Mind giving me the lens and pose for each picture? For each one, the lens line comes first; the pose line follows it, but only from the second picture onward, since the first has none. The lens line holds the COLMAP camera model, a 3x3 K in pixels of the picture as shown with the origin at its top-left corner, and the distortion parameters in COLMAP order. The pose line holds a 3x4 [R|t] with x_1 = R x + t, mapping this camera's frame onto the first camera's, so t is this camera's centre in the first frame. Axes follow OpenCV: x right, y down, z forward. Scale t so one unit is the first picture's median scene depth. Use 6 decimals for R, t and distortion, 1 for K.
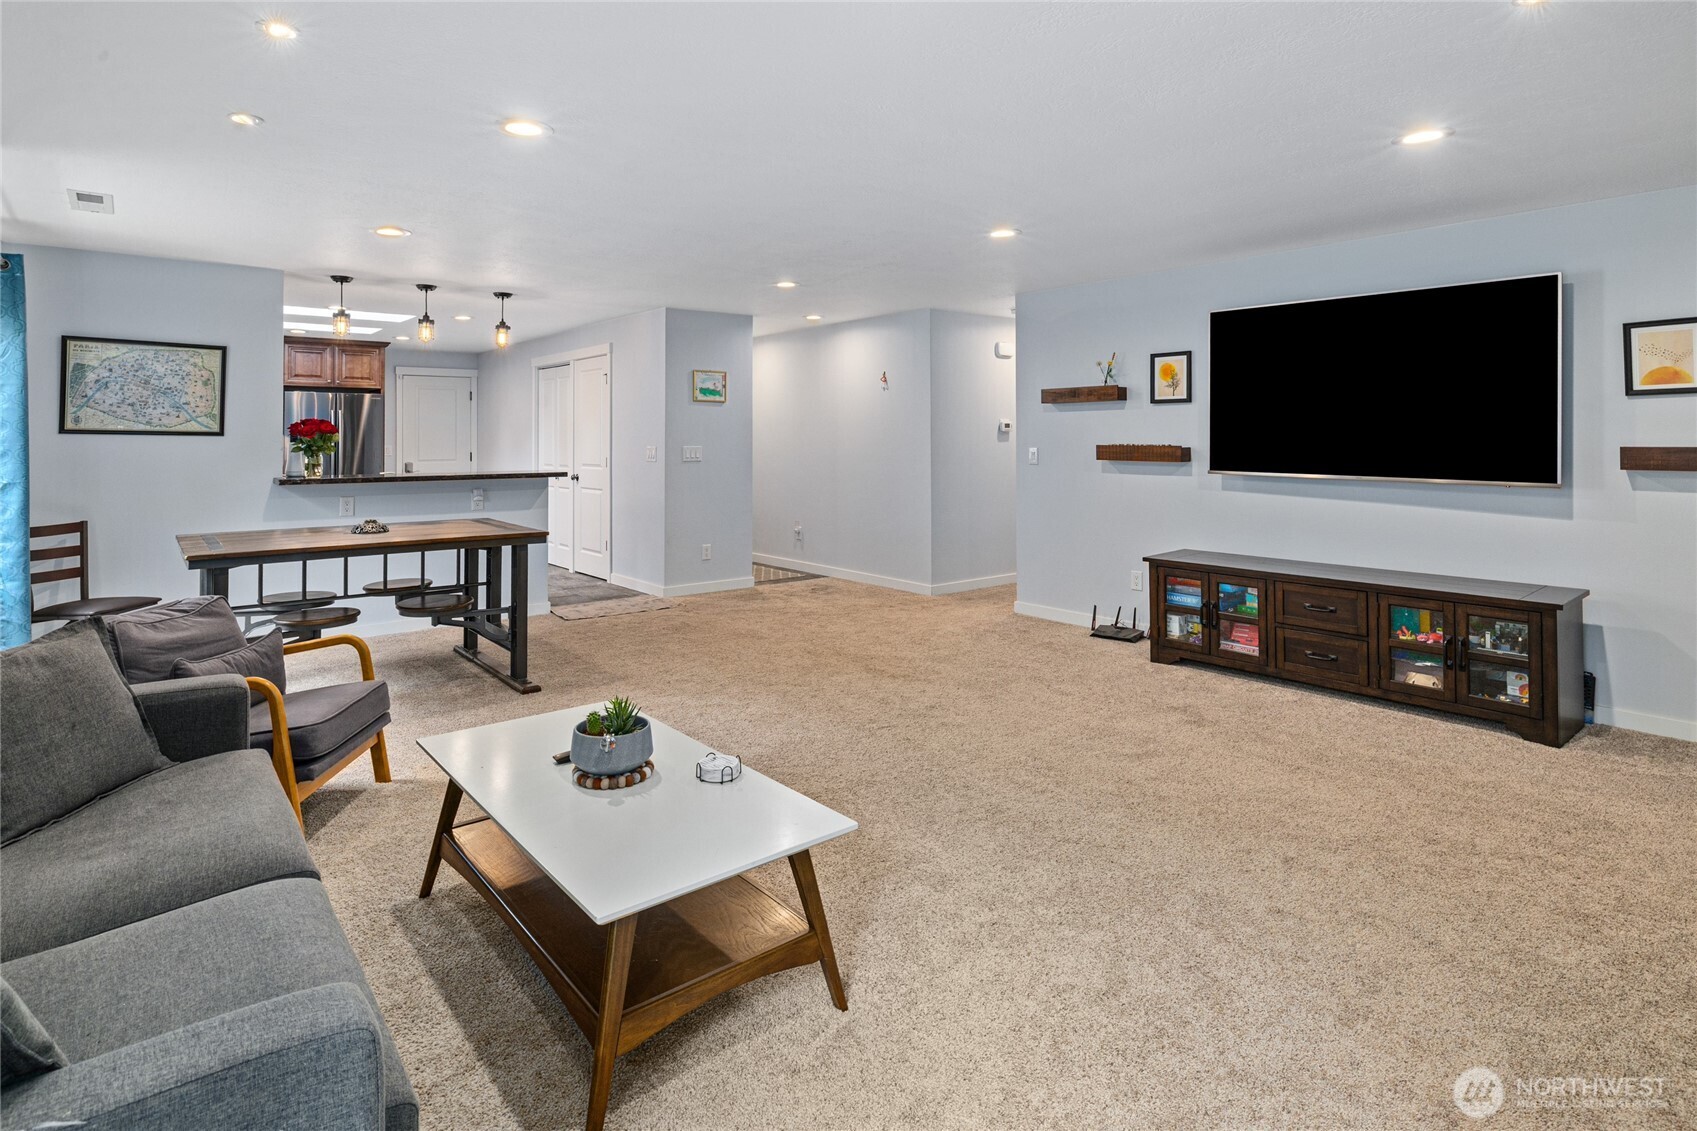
lens RADIAL K [[904.7, 0, 848.9], [0, 904.7, 419.5], [0, 0, 1]] dist [-0.004129, 0.002303]
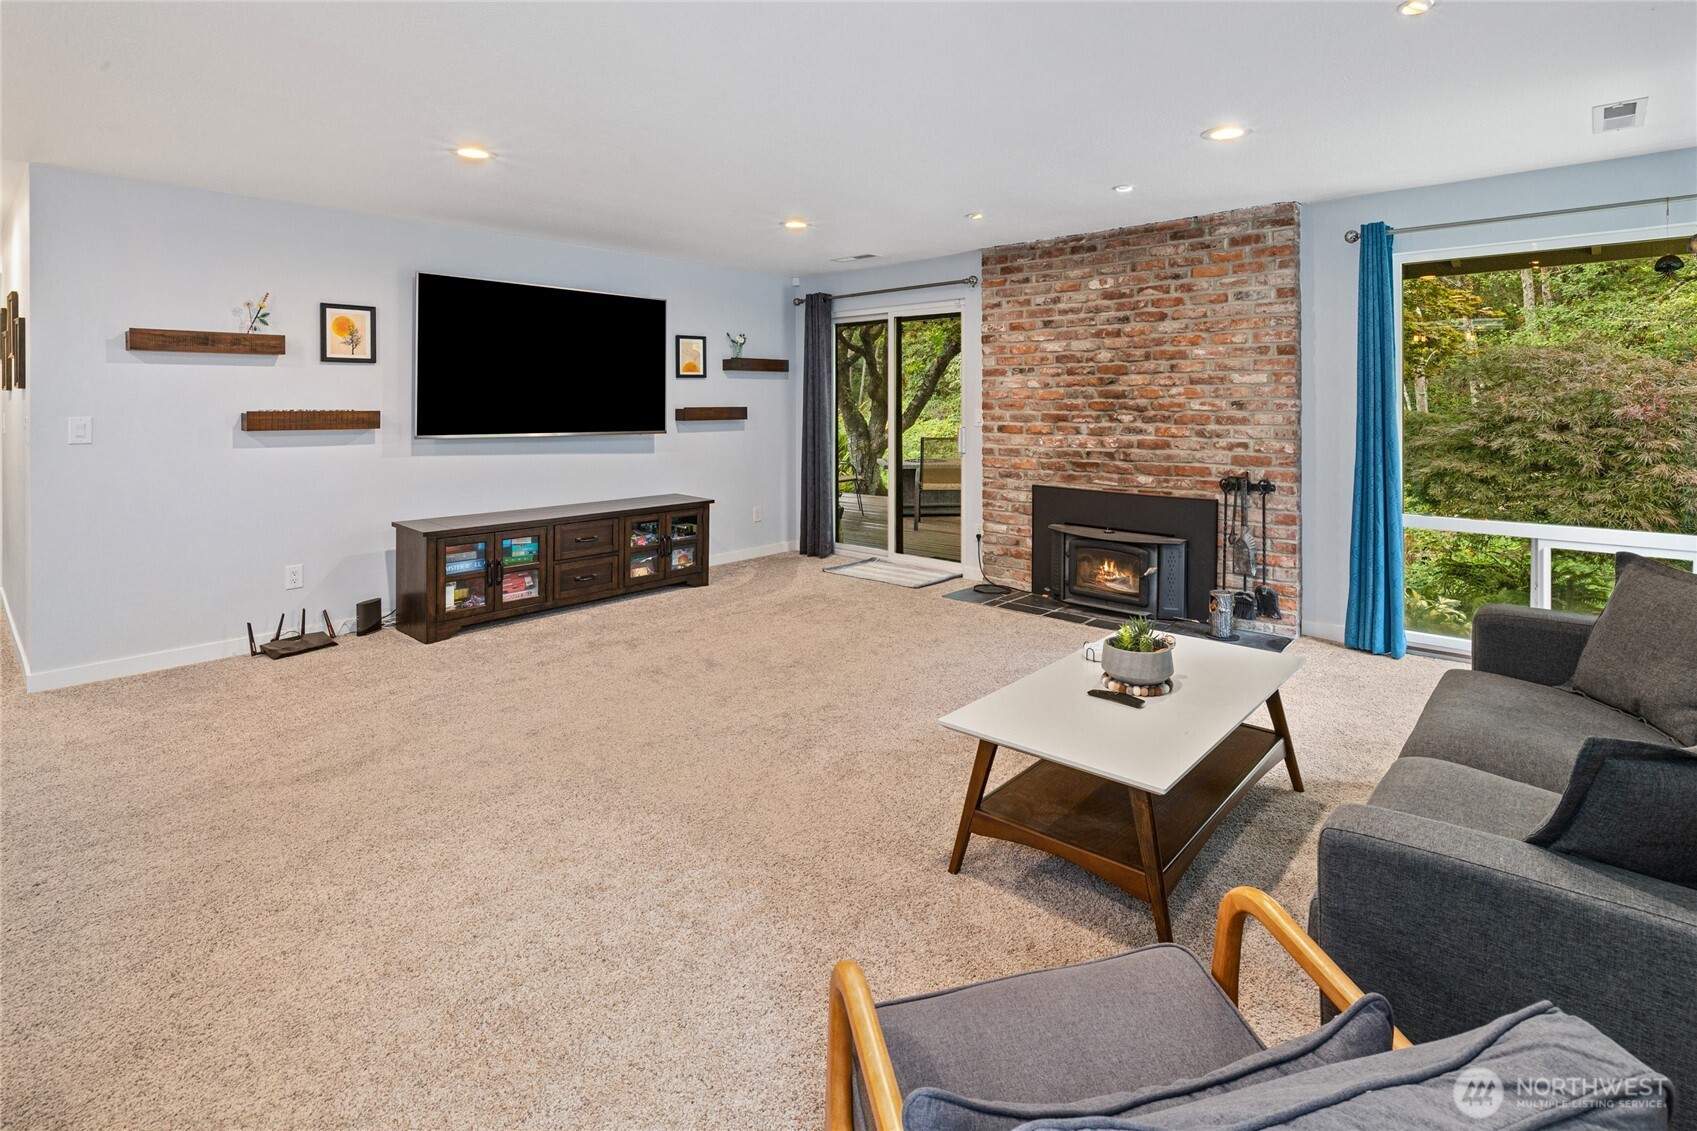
lens RADIAL K [[820.0, 0, 867.1], [0, 820.0, 402.6], [0, 0, 1]] dist [-0.000416, 0.003973]
pose [[-0.134938, 0.003810, 0.990847, -0.540686], [-0.018842, 0.999802, -0.006411, 0.017704], [-0.990675, -0.019535, -0.134839, 0.649143]]
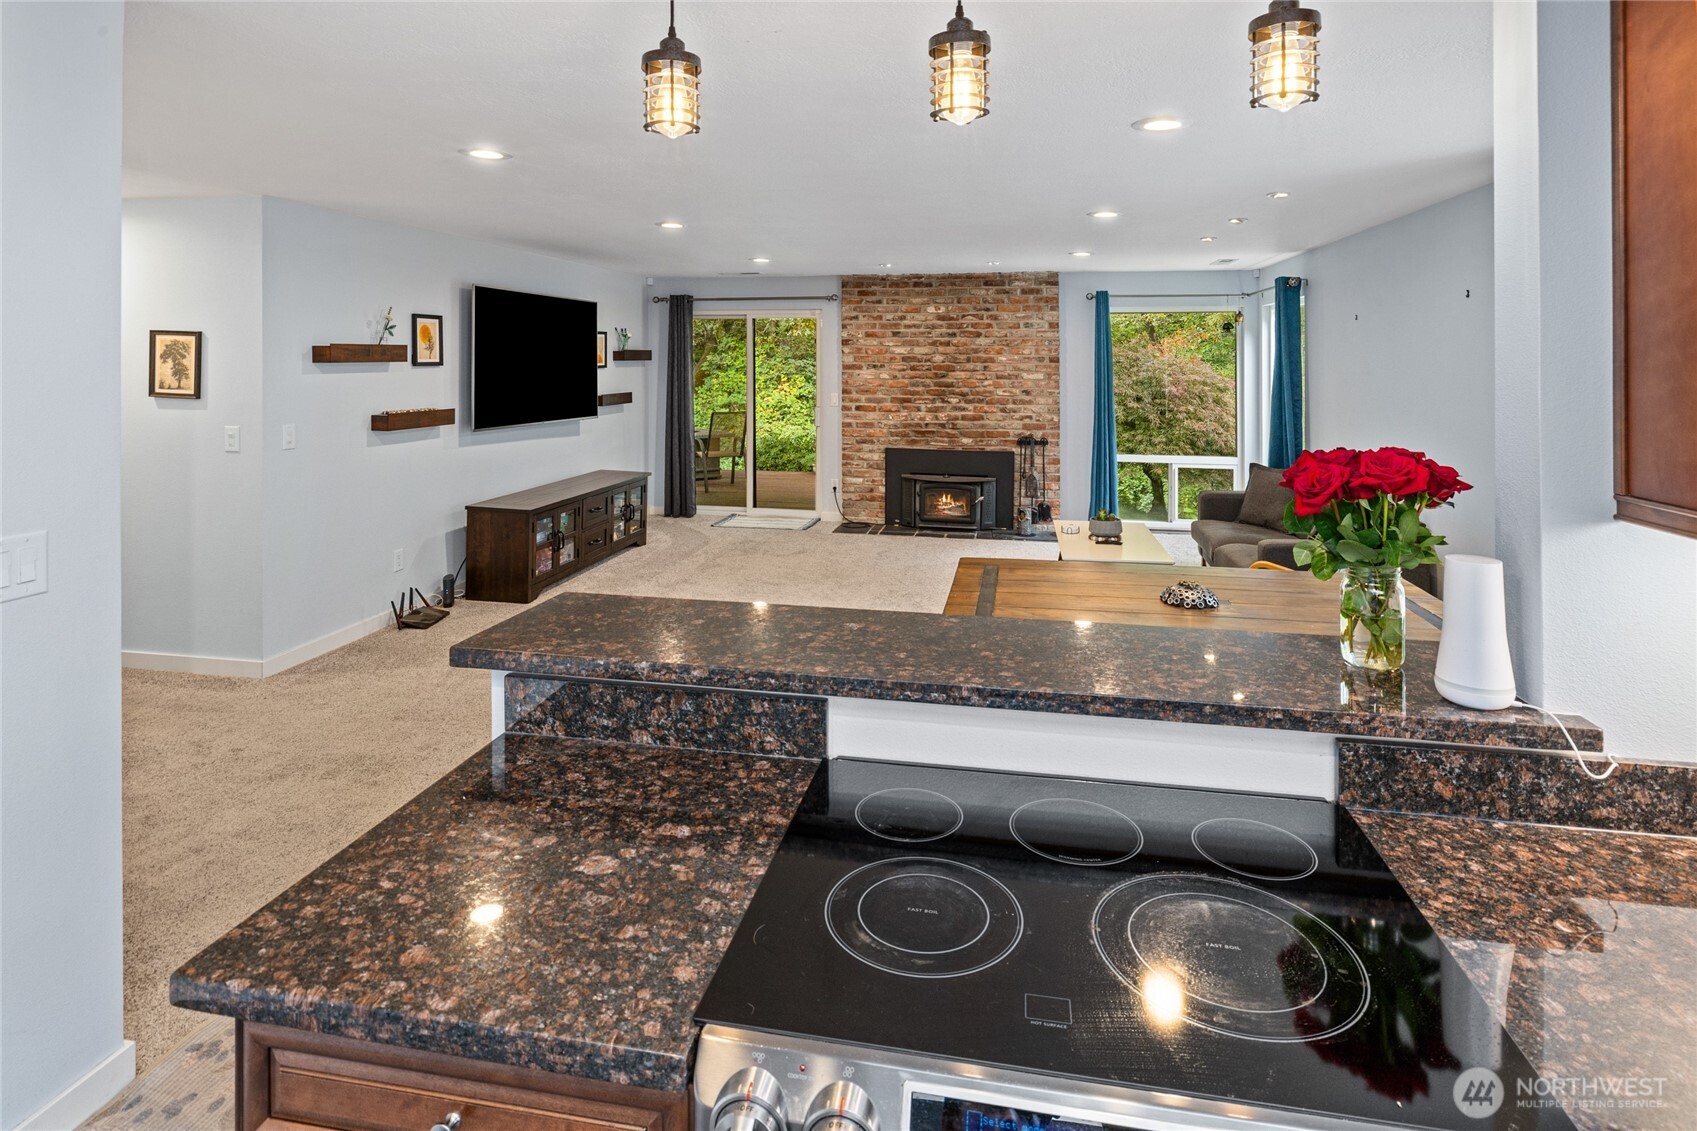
lens RADIAL K [[904.7, 0, 844.4], [0, 904.7, 342.9], [0, 0, 1]] dist [-0.004129, 0.002303]
pose [[-0.623320, 0.013844, 0.781844, -0.752664], [-0.018434, 0.999305, -0.032392, -0.021060], [-0.781750, -0.034603, -0.622632, 1.349971]]
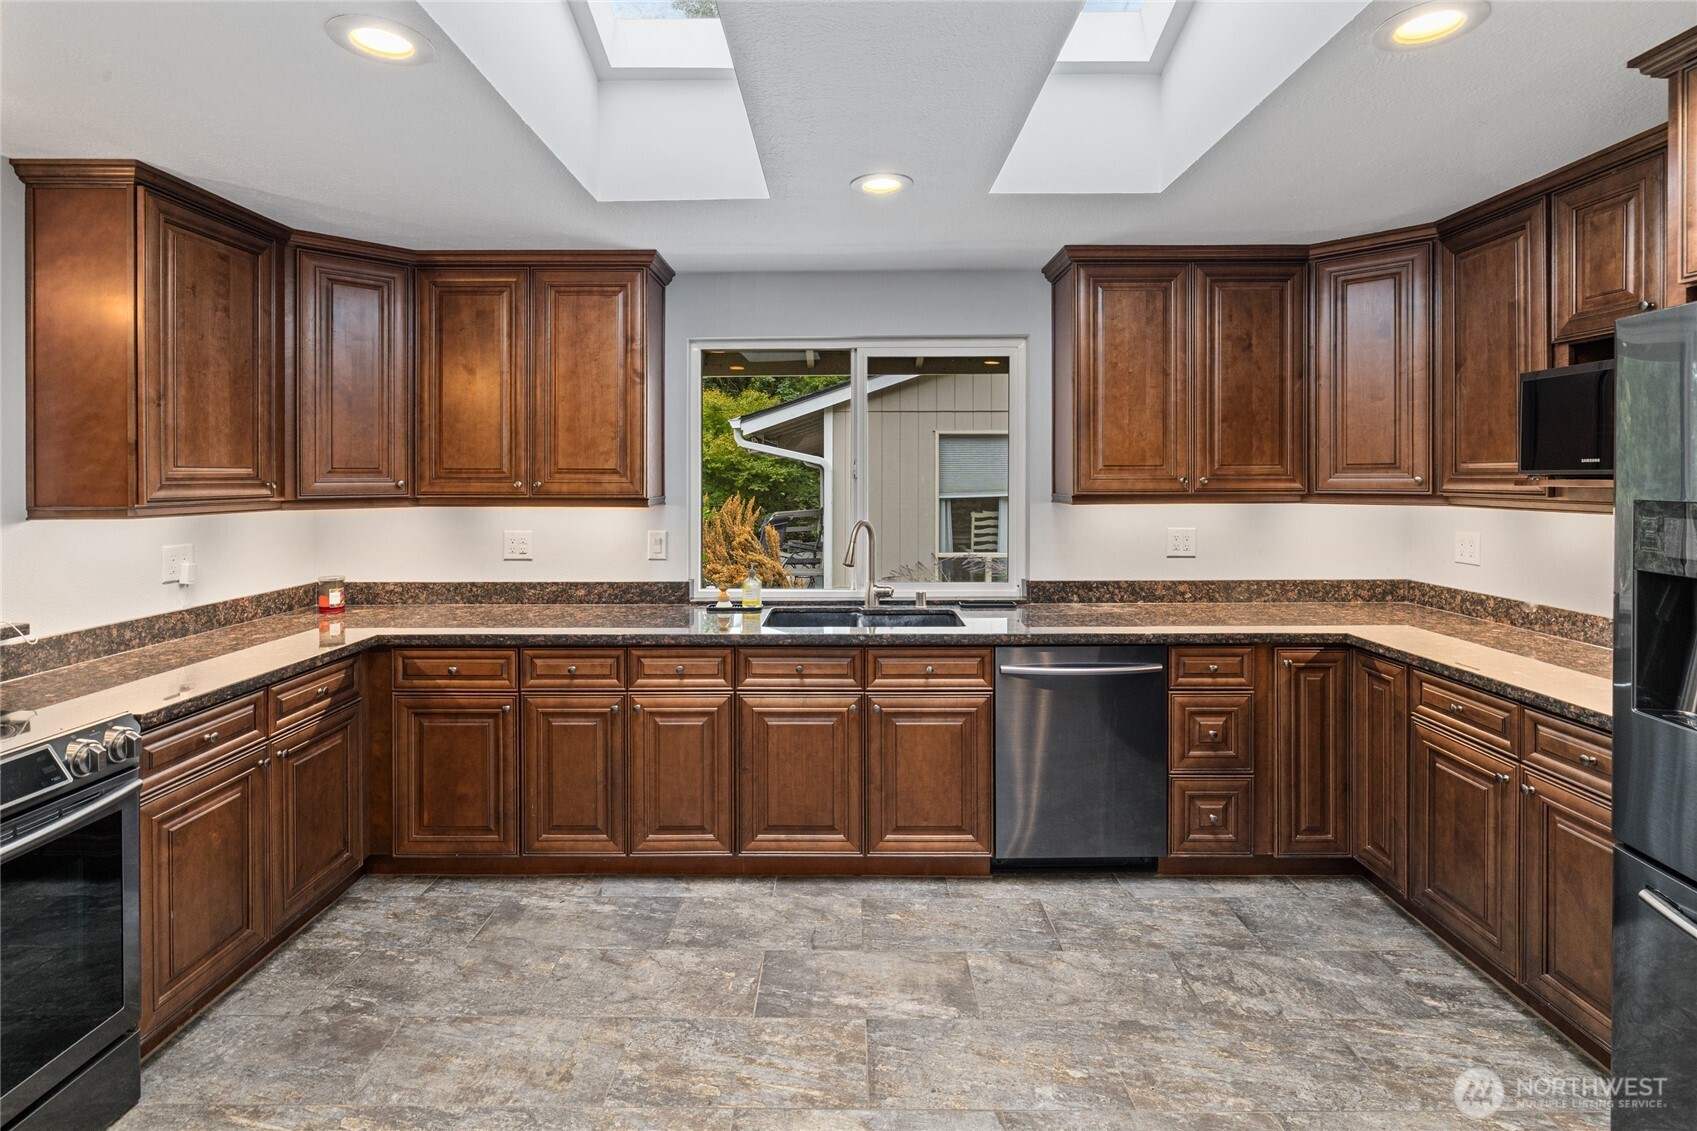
lens RADIAL K [[820.0, 0, 837.1], [0, 820.0, 470.7], [0, 0, 1]] dist [-0.000416, 0.003973]
pose [[-0.661201, 0.001611, -0.750207, -0.647653], [0.020657, 0.999658, -0.016059, 0.003931], [0.749924, -0.026115, -0.661008, 1.645985]]
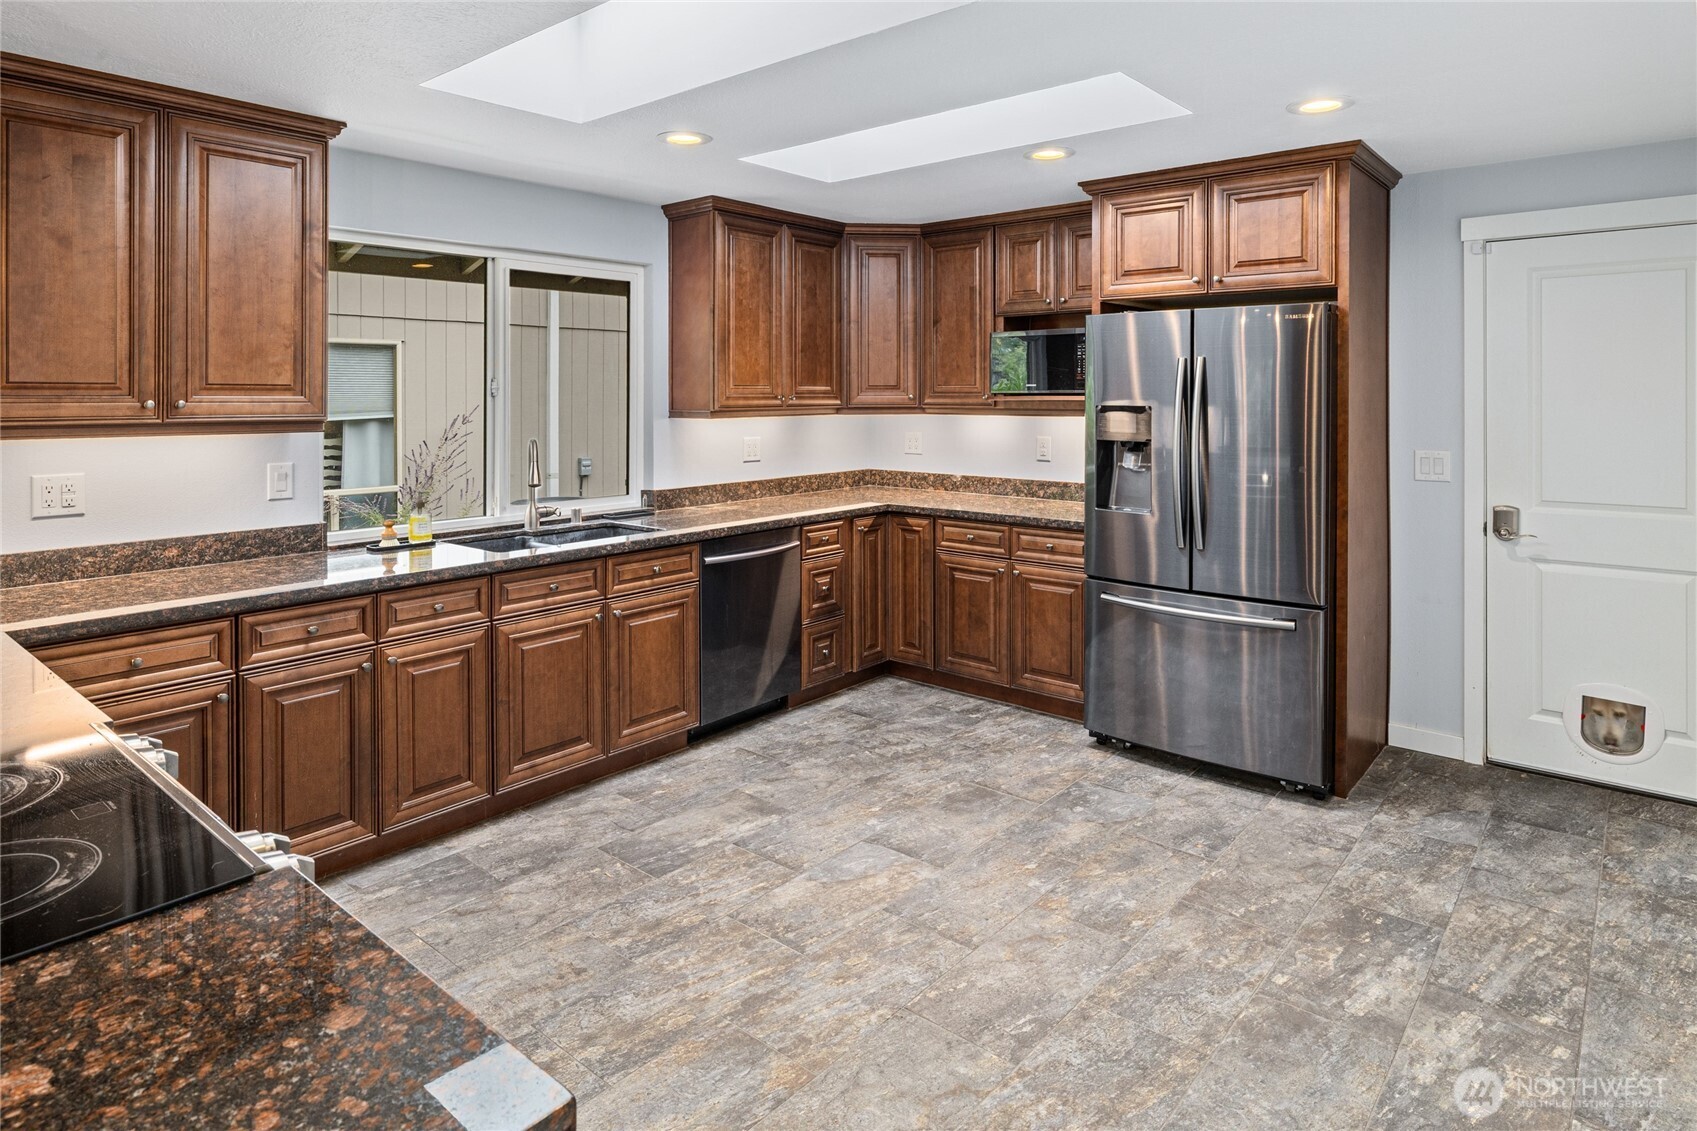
lens RADIAL K [[982.7, 0, 846.9], [0, 982.7, 394.9], [0, 0, 1]] dist [-0.002814, 0.009734]
pose [[0.160216, 0.005491, -0.987067, -0.369535], [0.021646, 0.999725, 0.009075, -0.002789], [0.986845, -0.022820, 0.160053, 1.357595]]
